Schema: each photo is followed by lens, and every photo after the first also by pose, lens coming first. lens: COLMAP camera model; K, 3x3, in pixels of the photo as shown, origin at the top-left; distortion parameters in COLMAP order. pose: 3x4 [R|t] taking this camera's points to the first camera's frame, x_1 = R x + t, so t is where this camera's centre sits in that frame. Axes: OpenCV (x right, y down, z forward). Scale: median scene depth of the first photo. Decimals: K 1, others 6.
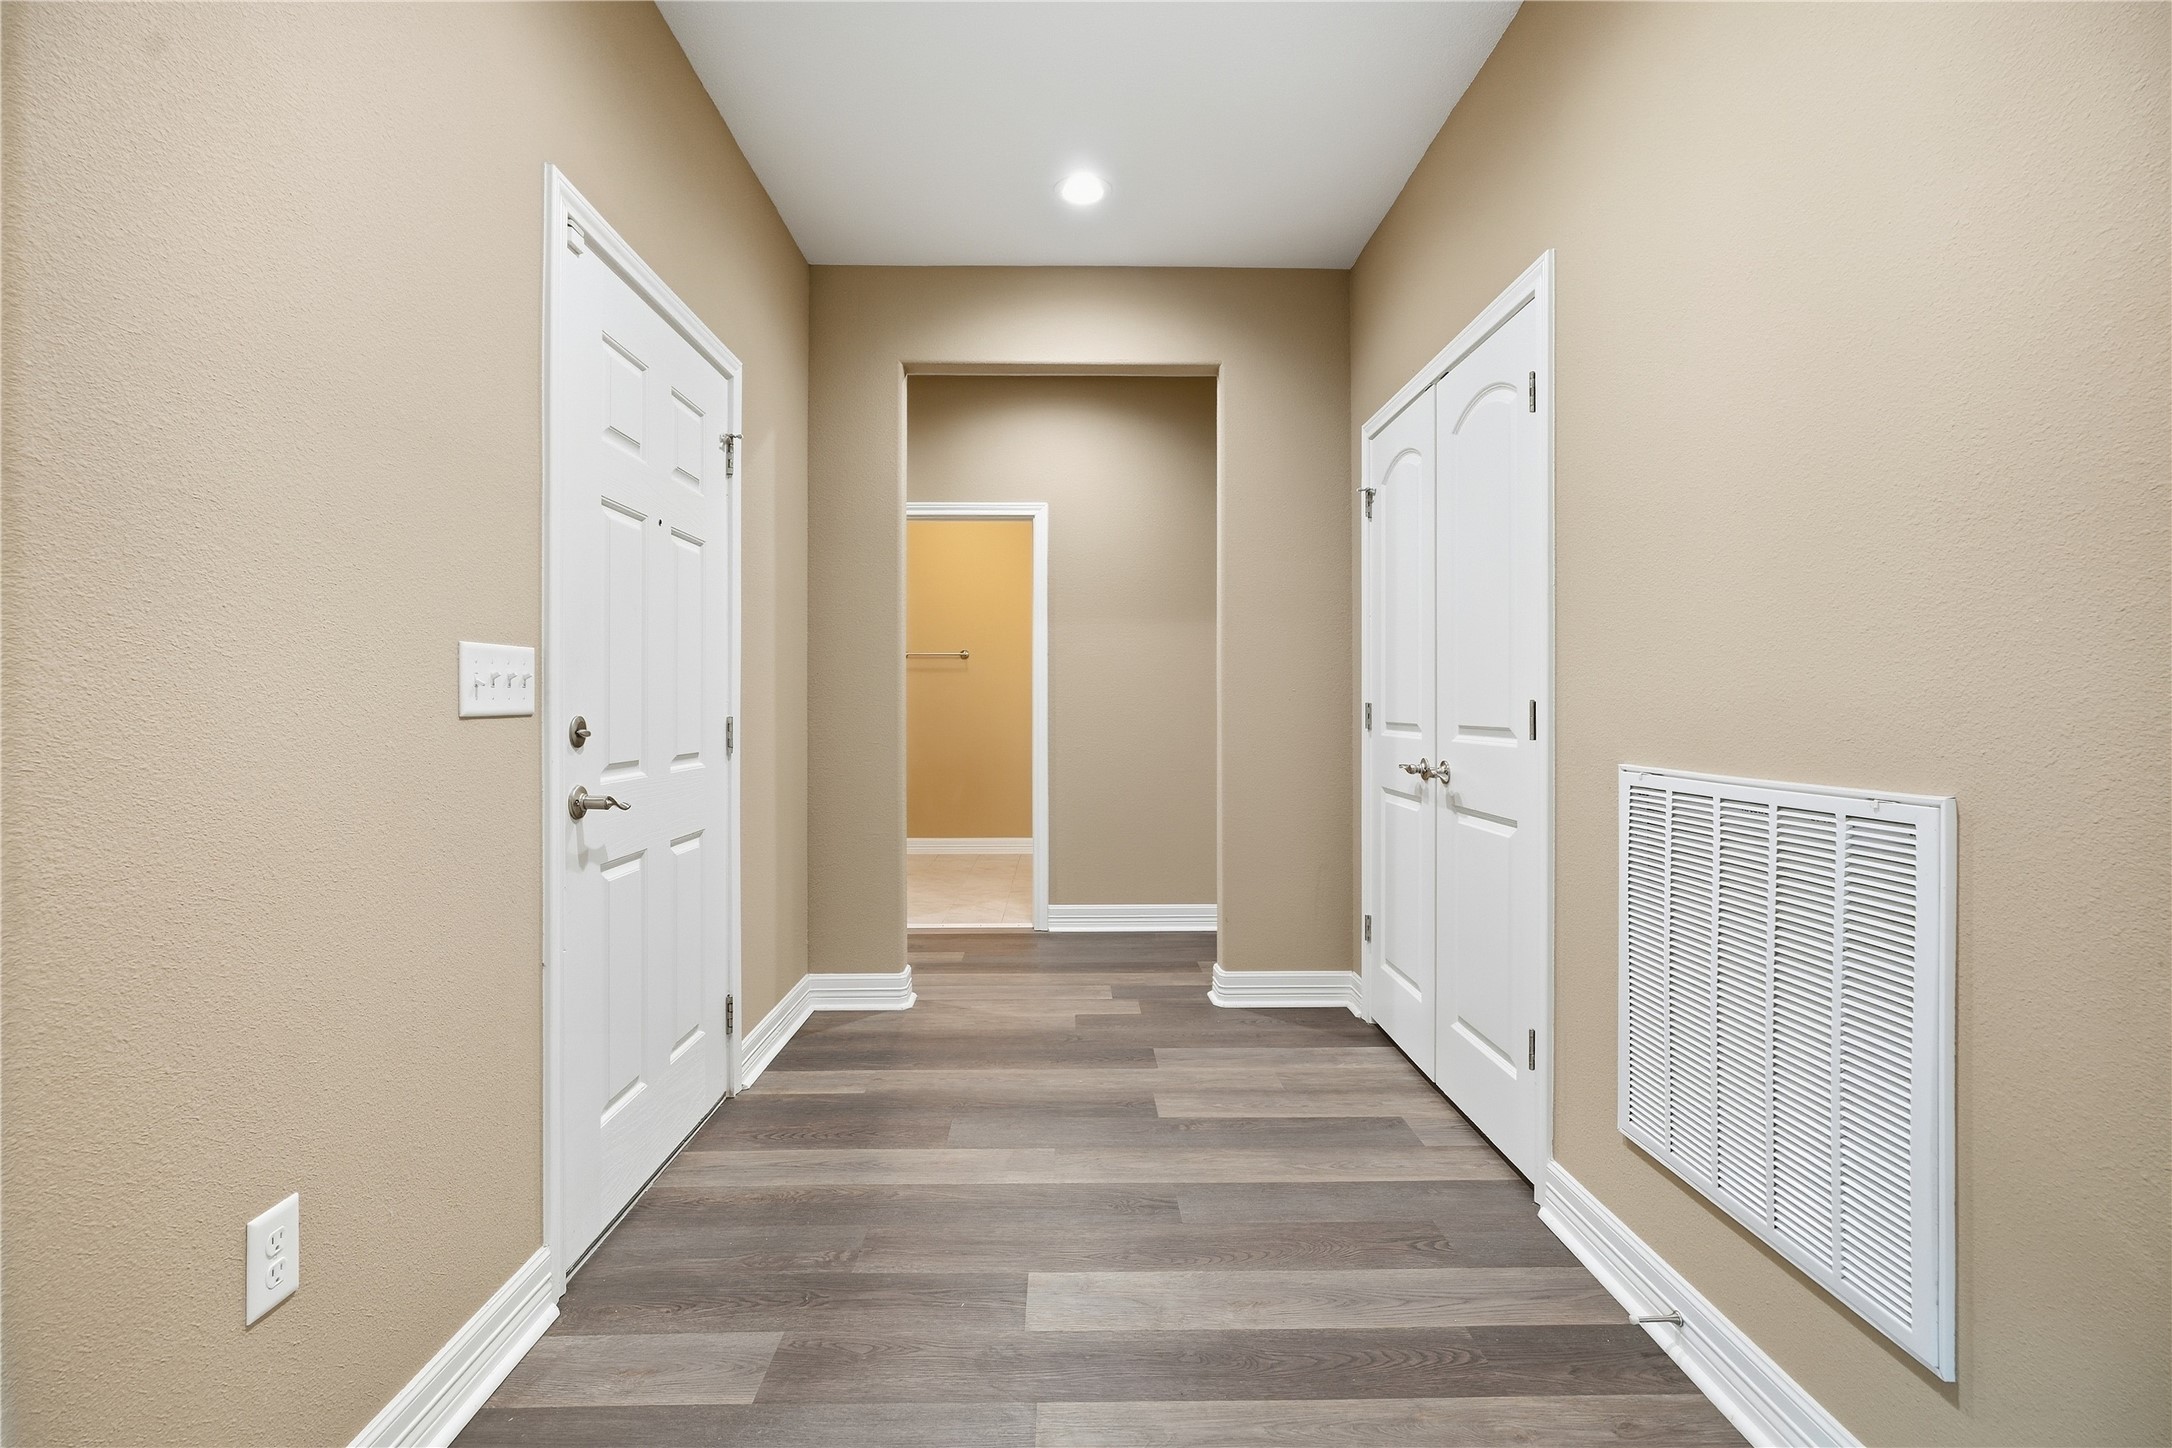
lens RADIAL K [[975.3, 0, 1081.6], [0, 975.3, 706.8], [0, 0, 1]] dist [-0.011123, -0.000019]
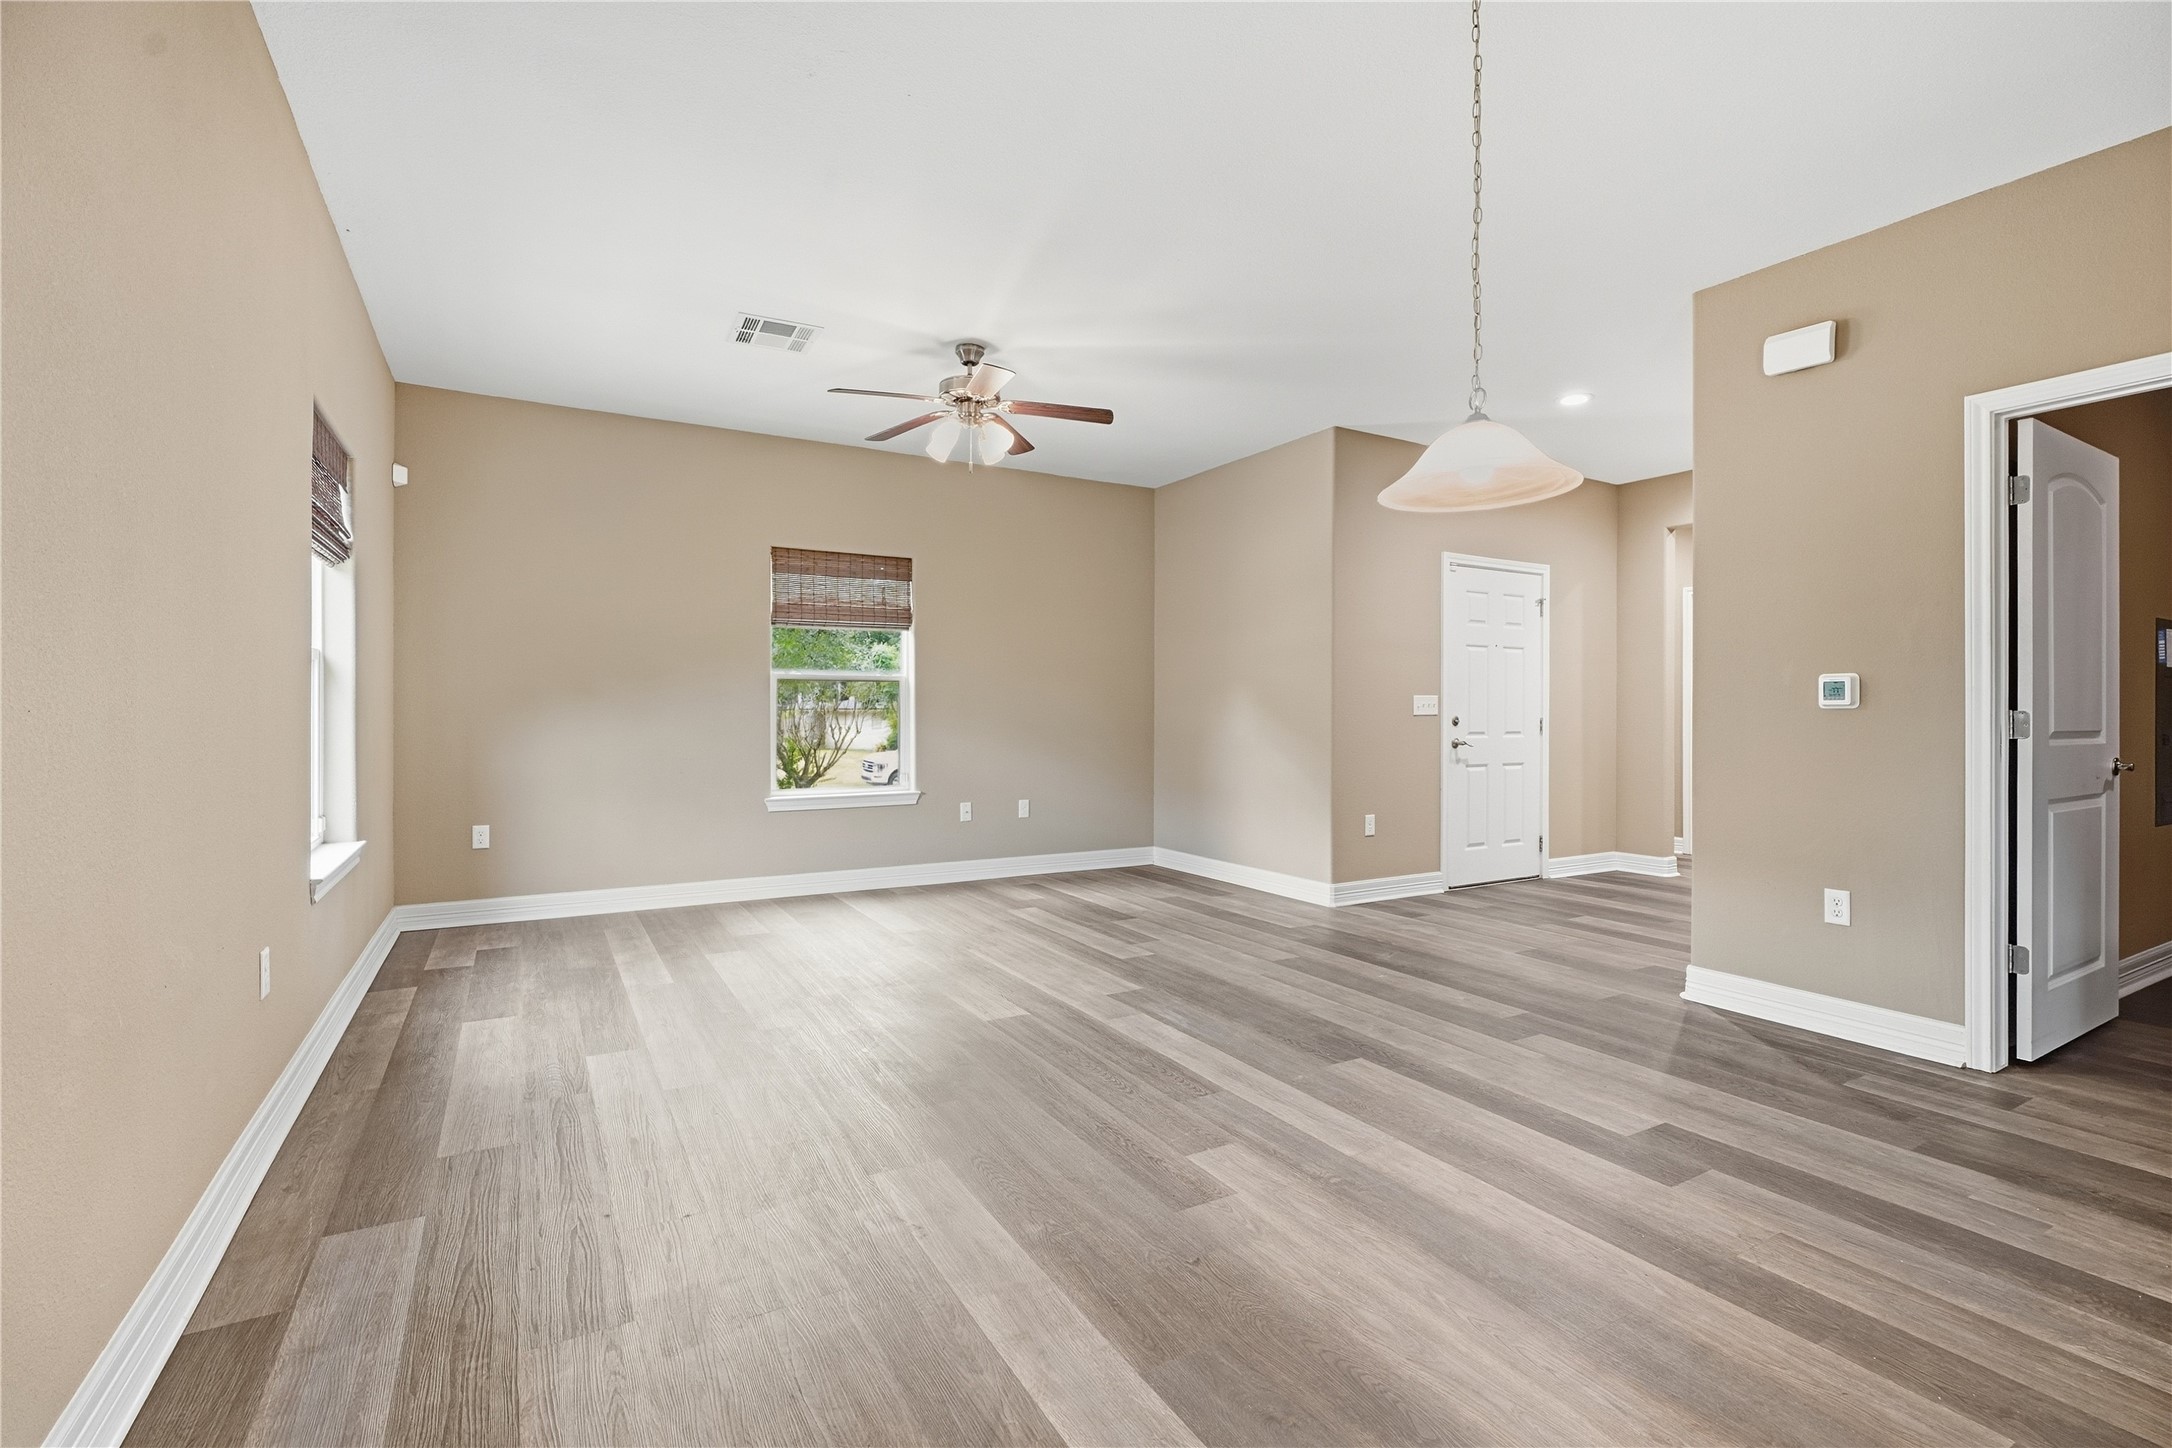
lens RADIAL K [[979.6, 0, 1091.3], [0, 979.6, 716.3], [0, 0, 1]] dist [-0.004873, 0.000615]
pose [[0.492380, 0.004753, -0.870367, 1.493285], [-0.002318, 0.999989, 0.004150, -0.000259], [0.870377, -0.000026, 0.492386, -1.433905]]
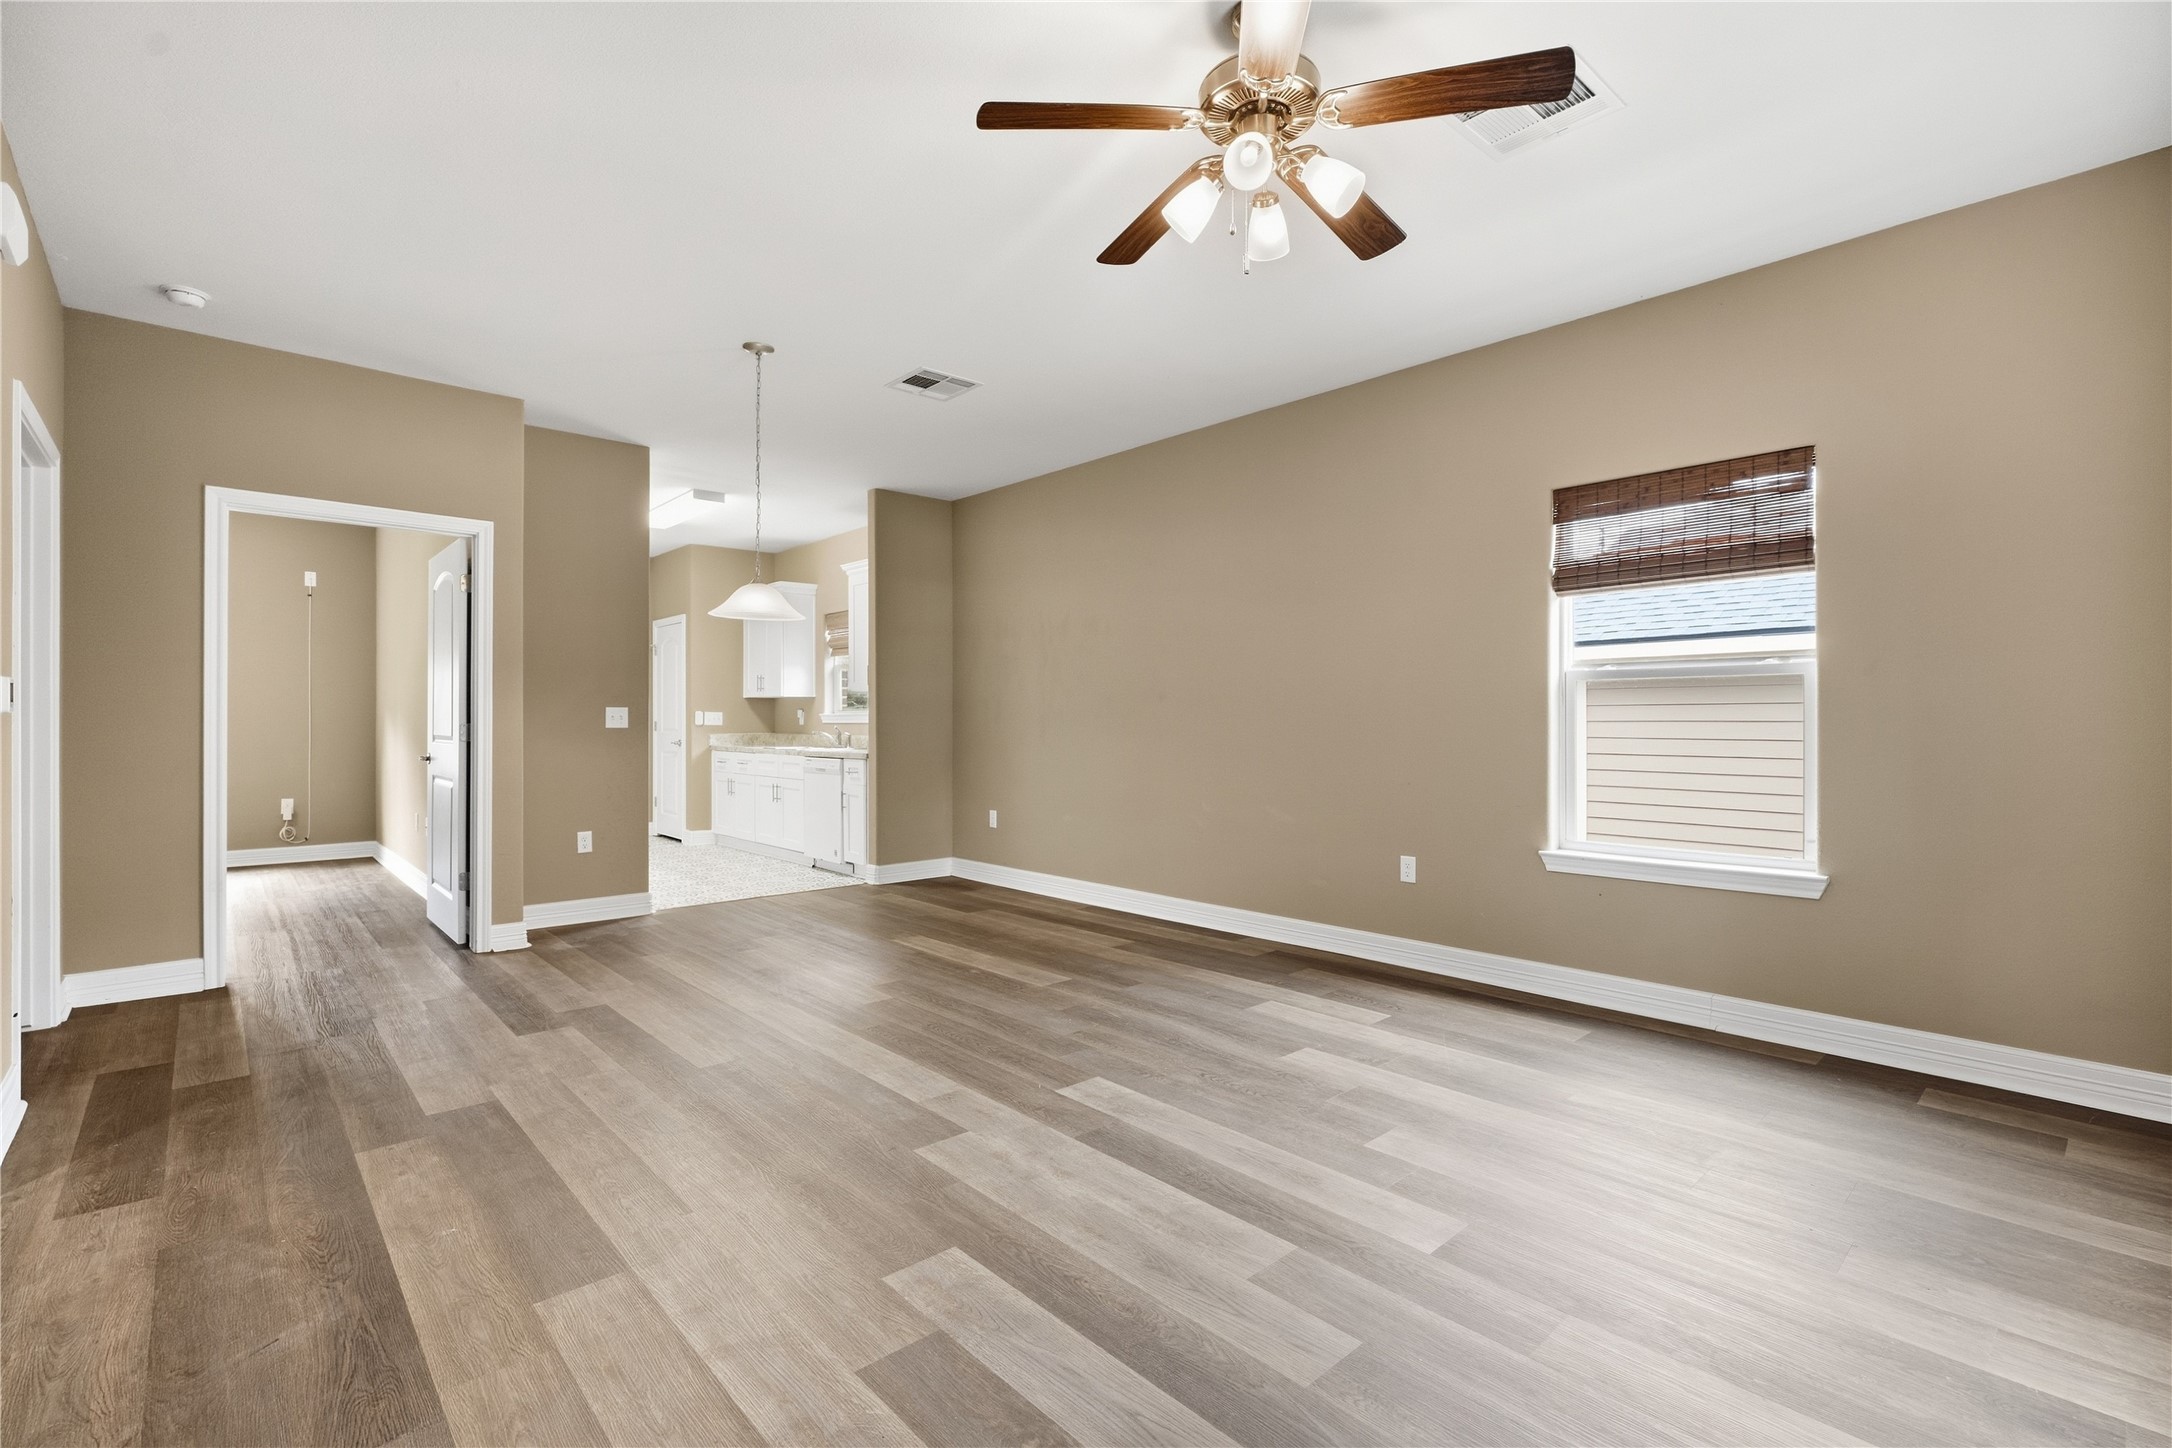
lens RADIAL K [[961.7, 0, 1085.5], [0, 961.7, 721.7], [0, 0, 1]] dist [-0.003875, 0.001254]
pose [[-0.663259, 0.002086, 0.748387, -1.048567], [-0.000142, 0.999996, -0.002913, -0.002348], [-0.748390, -0.002038, -0.663256, 0.160156]]
